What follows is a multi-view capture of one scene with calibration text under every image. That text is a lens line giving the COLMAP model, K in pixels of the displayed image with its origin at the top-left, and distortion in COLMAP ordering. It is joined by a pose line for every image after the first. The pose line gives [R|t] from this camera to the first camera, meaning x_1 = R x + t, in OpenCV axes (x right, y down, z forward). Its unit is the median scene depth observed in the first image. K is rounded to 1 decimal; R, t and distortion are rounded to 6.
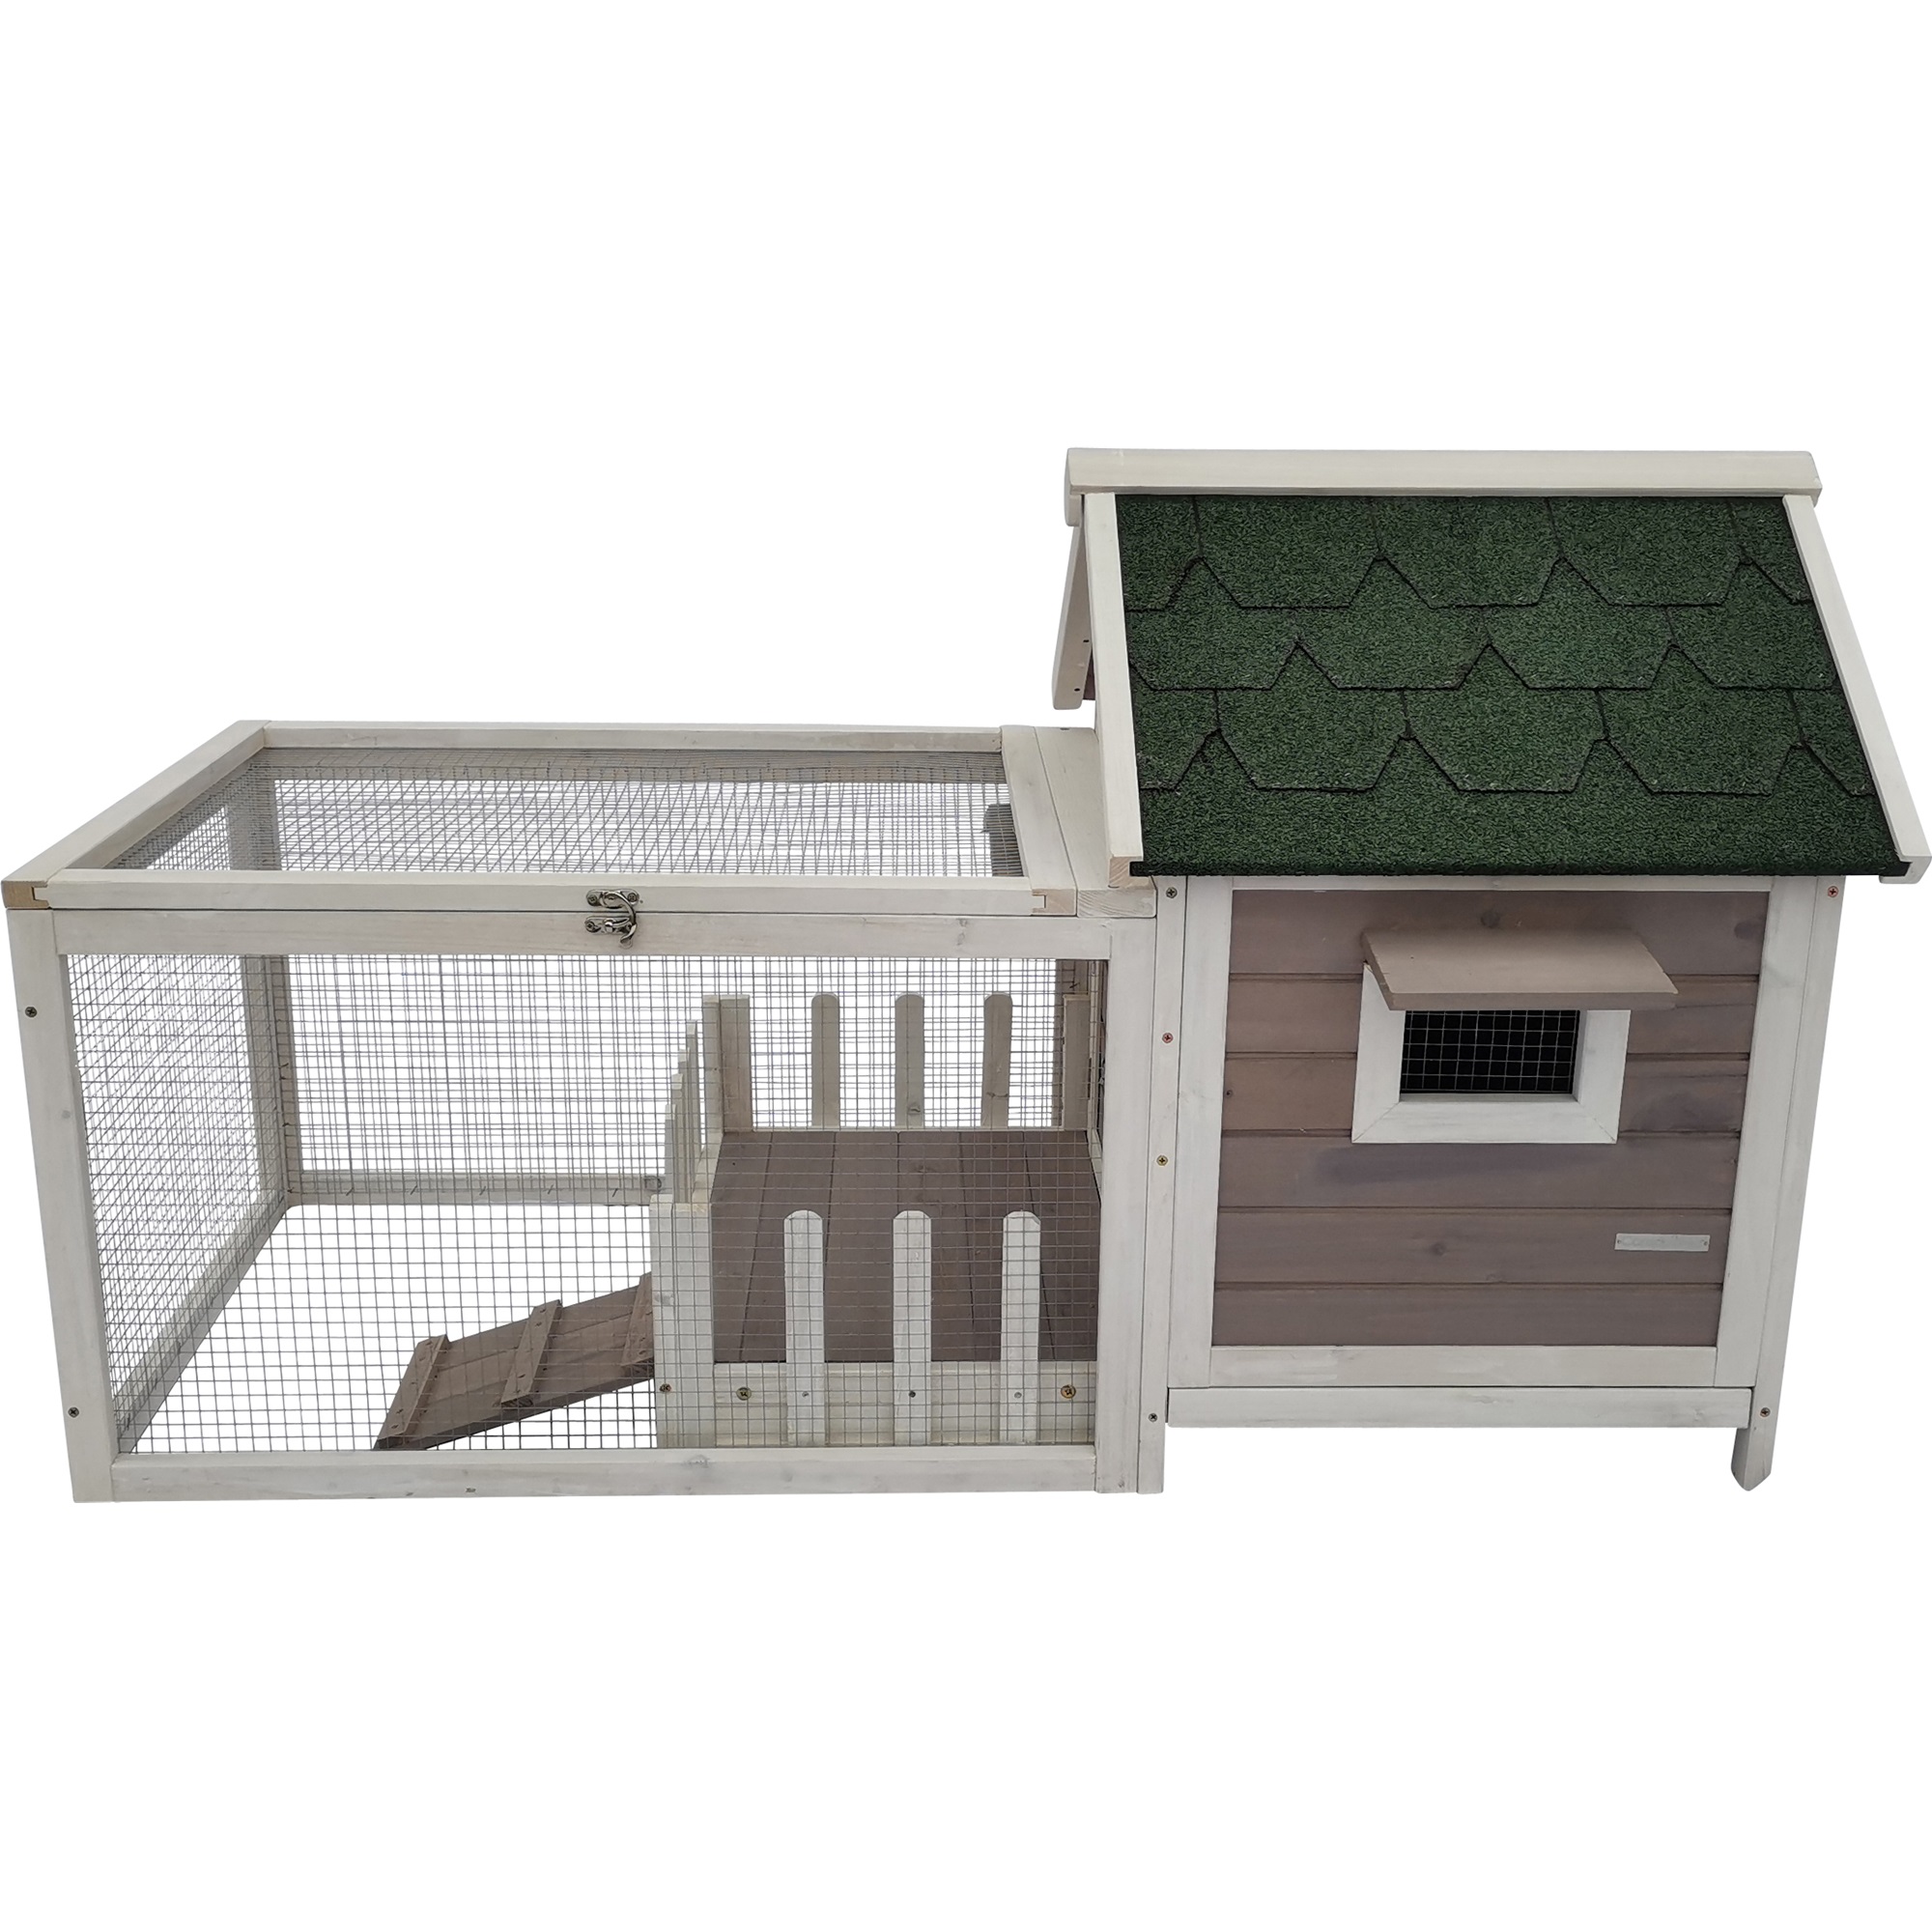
lens RADIAL K [[2135.0, 0, 961.3], [0, 2135.0, 890.7], [0, 0, 1]] dist [0.087734, 0.031107]
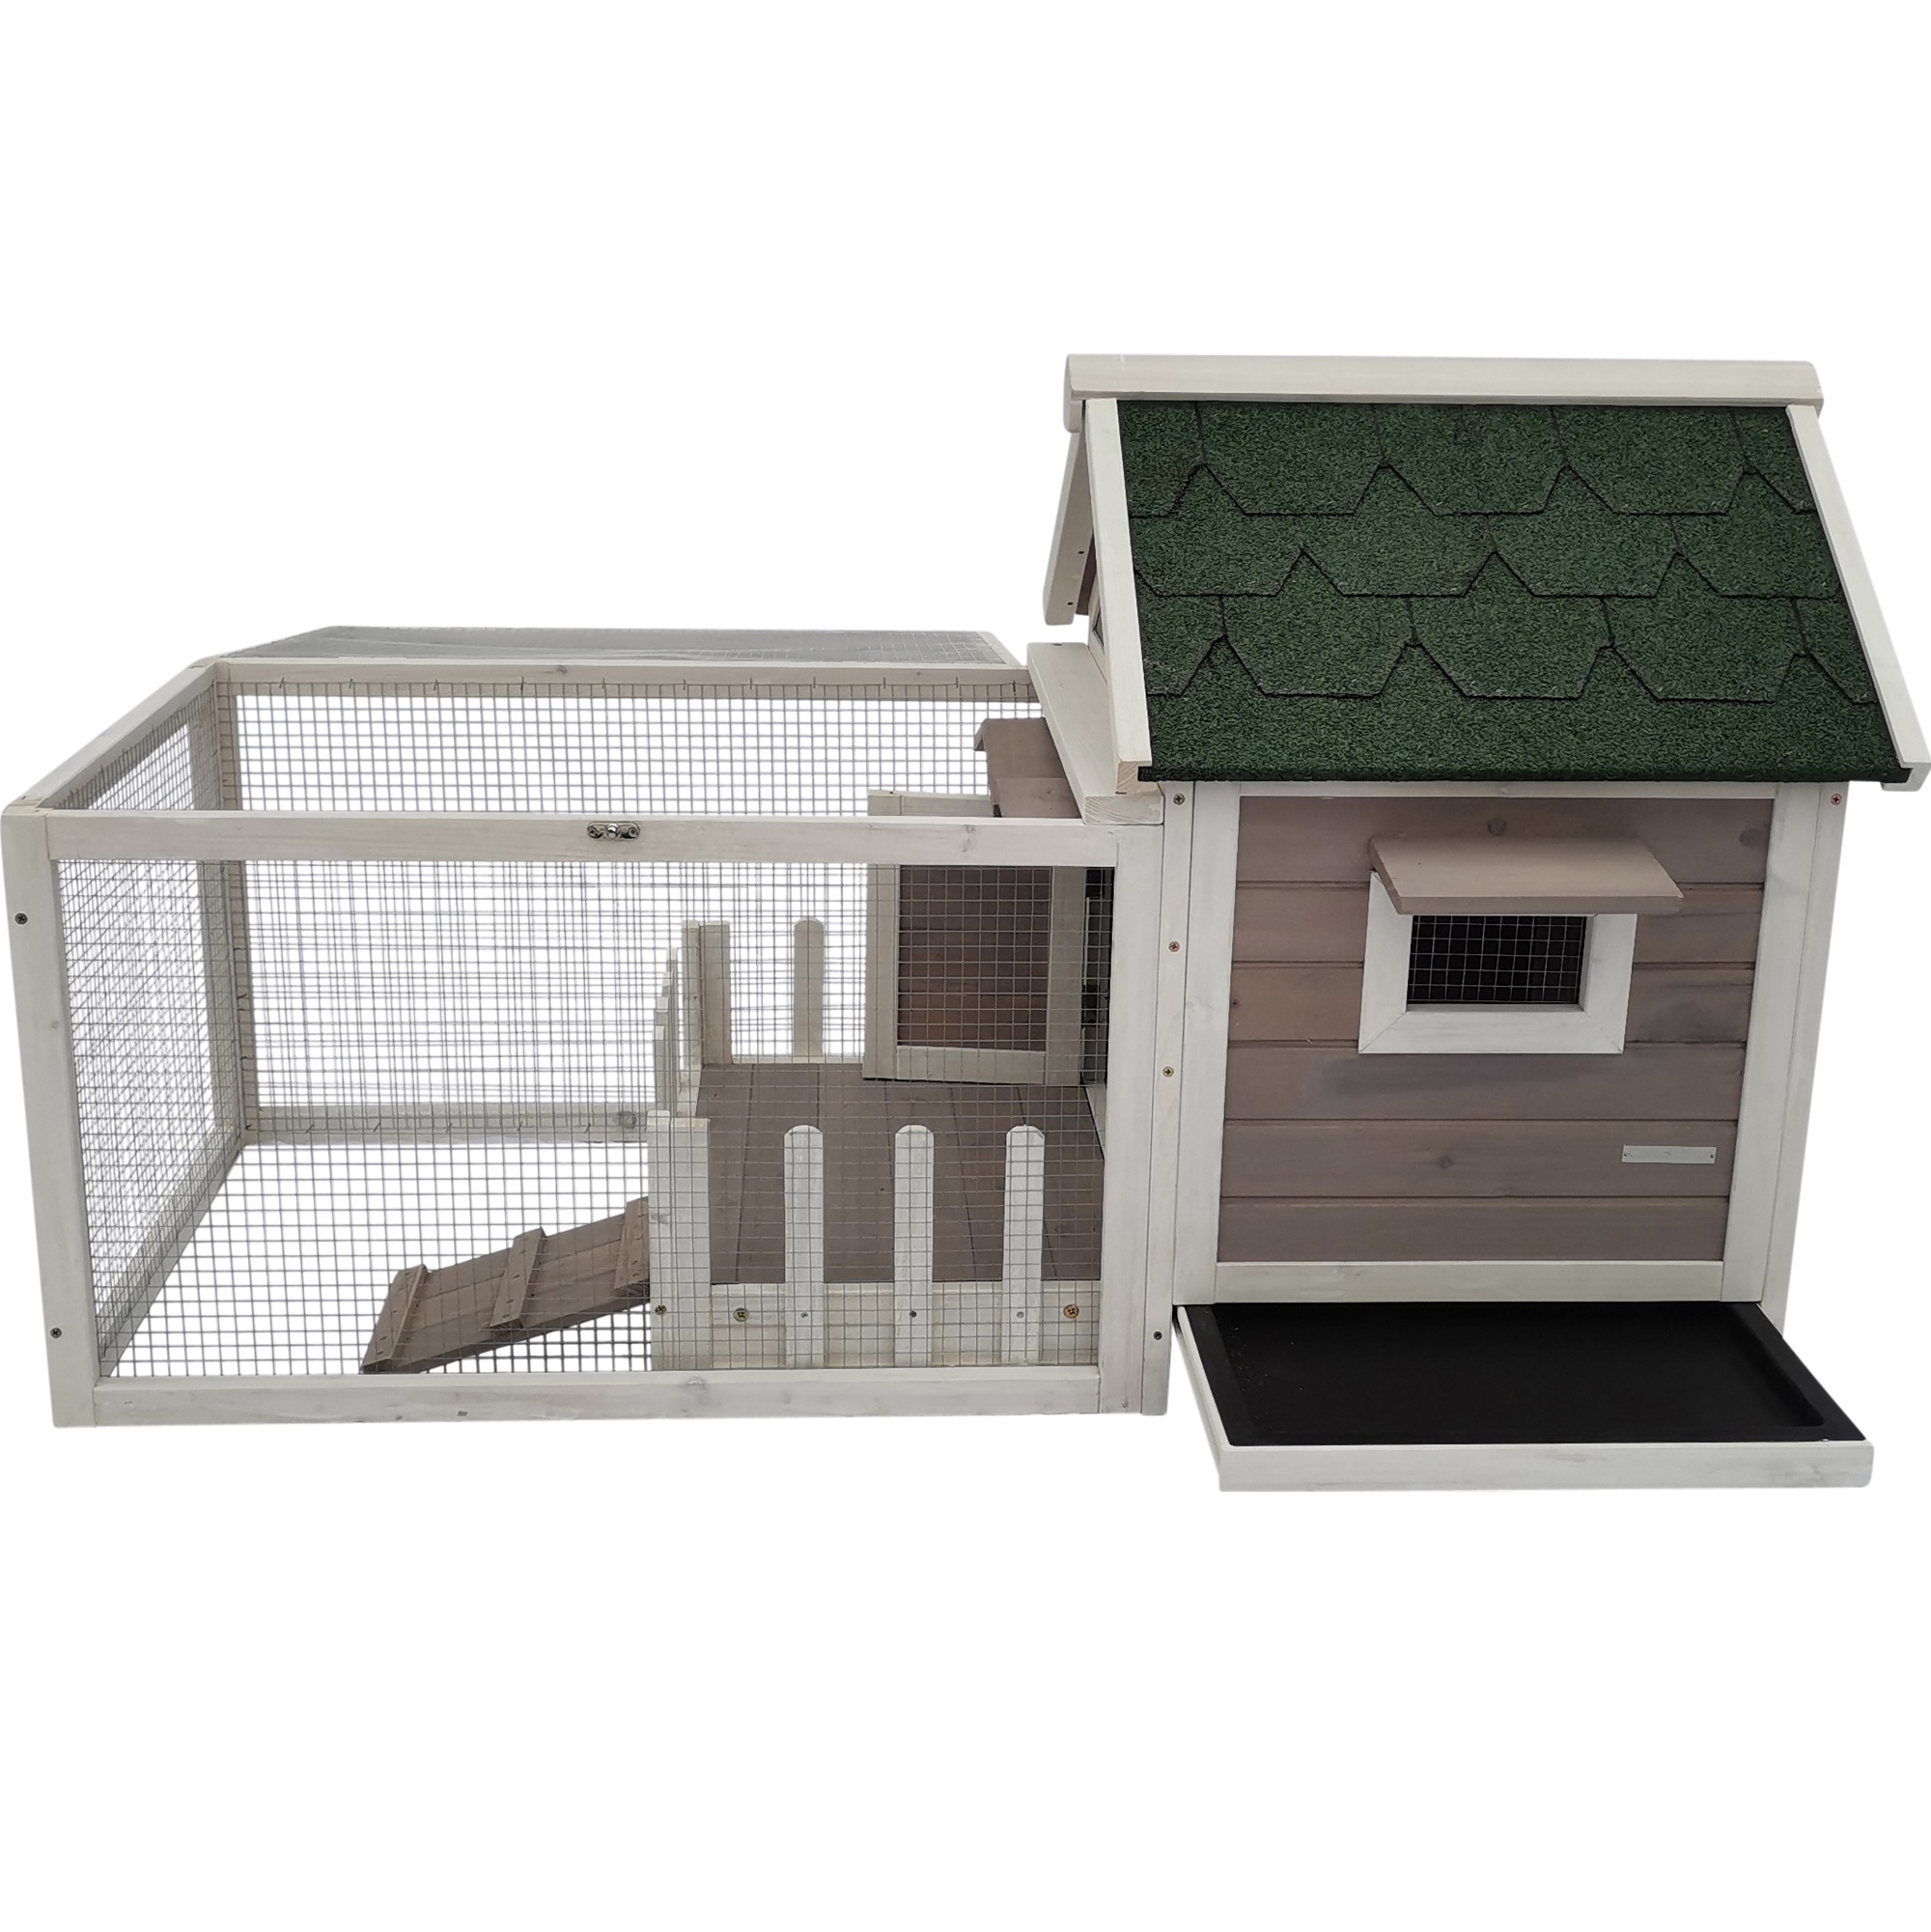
lens RADIAL K [[2407.6, 0, 966.1], [0, 2407.6, 843.2], [0, 0, 1]] dist [0.116460, -0.047615]
pose [[0.999481, -0.000801, 0.032205, -0.034672], [0.001162, 0.999937, -0.011186, 0.032245], [-0.032194, 0.011217, 0.999419, -0.110551]]
